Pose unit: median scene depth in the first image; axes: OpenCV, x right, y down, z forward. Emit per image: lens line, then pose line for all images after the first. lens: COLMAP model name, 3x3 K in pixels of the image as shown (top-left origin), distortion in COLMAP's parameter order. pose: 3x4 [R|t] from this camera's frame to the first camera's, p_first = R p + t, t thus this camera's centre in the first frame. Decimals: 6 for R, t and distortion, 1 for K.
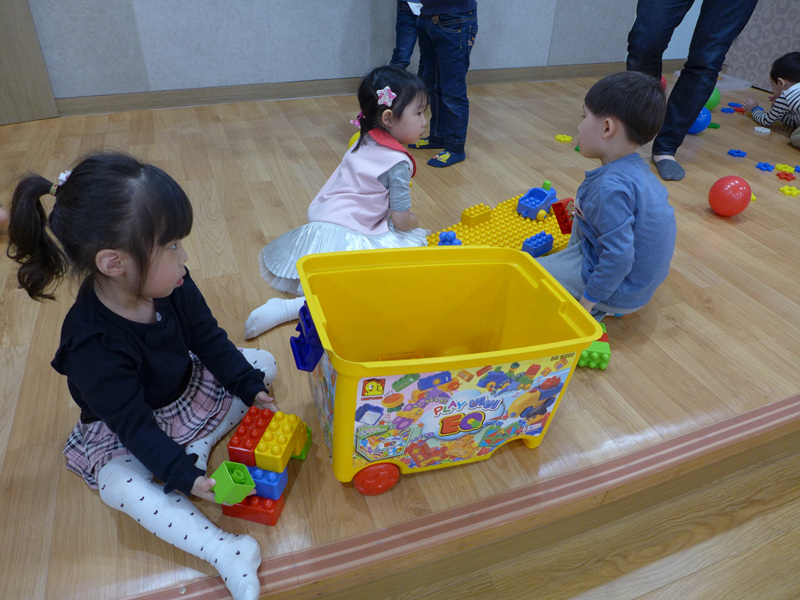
lens RADIAL K [[571.0, 0, 400.0], [0, 571.0, 300.0], [0, 0, 1]] dist [-0.061617, 0.019790]
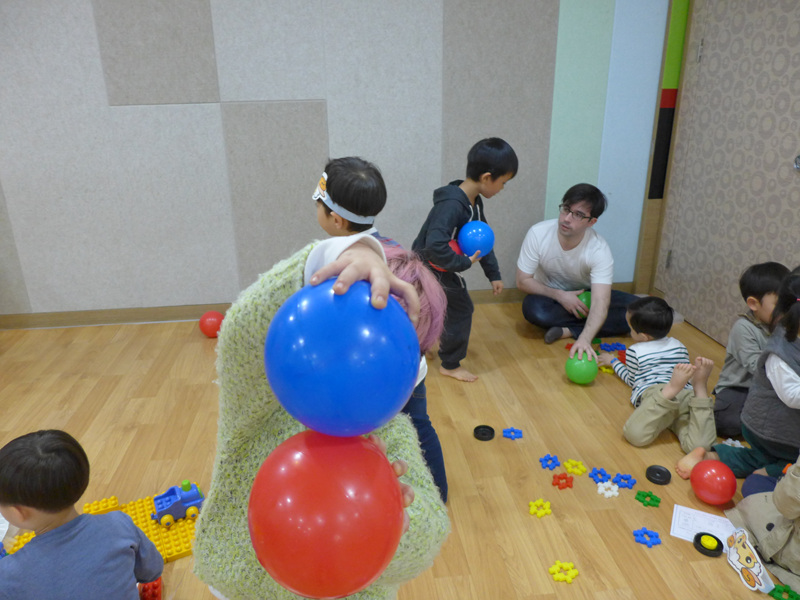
lens RADIAL K [[571.0, 0, 400.0], [0, 571.0, 300.0], [0, 0, 1]] dist [-0.061617, 0.019790]
pose [[0.967794, 0.048312, -0.247064, 0.649584], [-0.107939, 0.966258, -0.233870, -0.254914], [0.227428, 0.253006, 0.940353, 0.124624]]
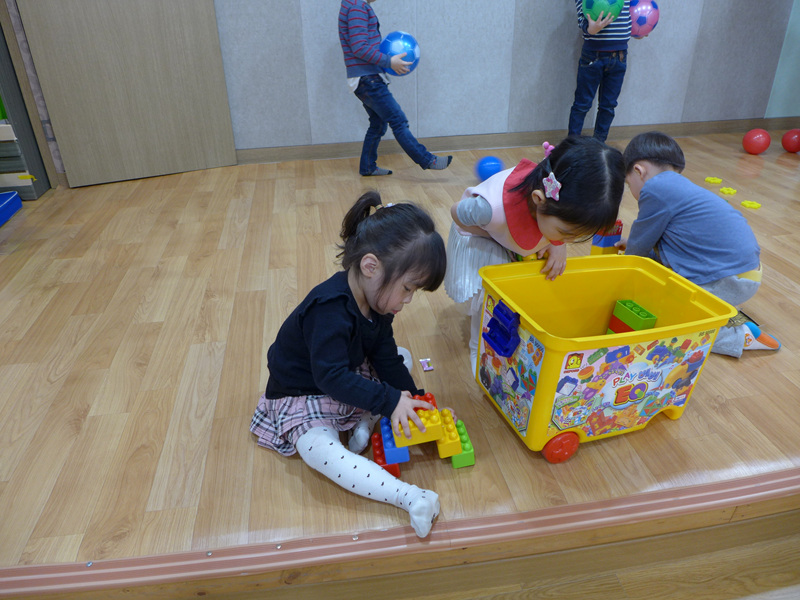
lens RADIAL K [[571.0, 0, 400.0], [0, 571.0, 300.0], [0, 0, 1]] dist [-0.061617, 0.019790]
pose [[0.978986, 0.049944, -0.197716, -0.028755], [-0.068554, 0.993721, -0.088427, 0.041088], [0.192058, 0.100123, 0.976263, -0.080880]]
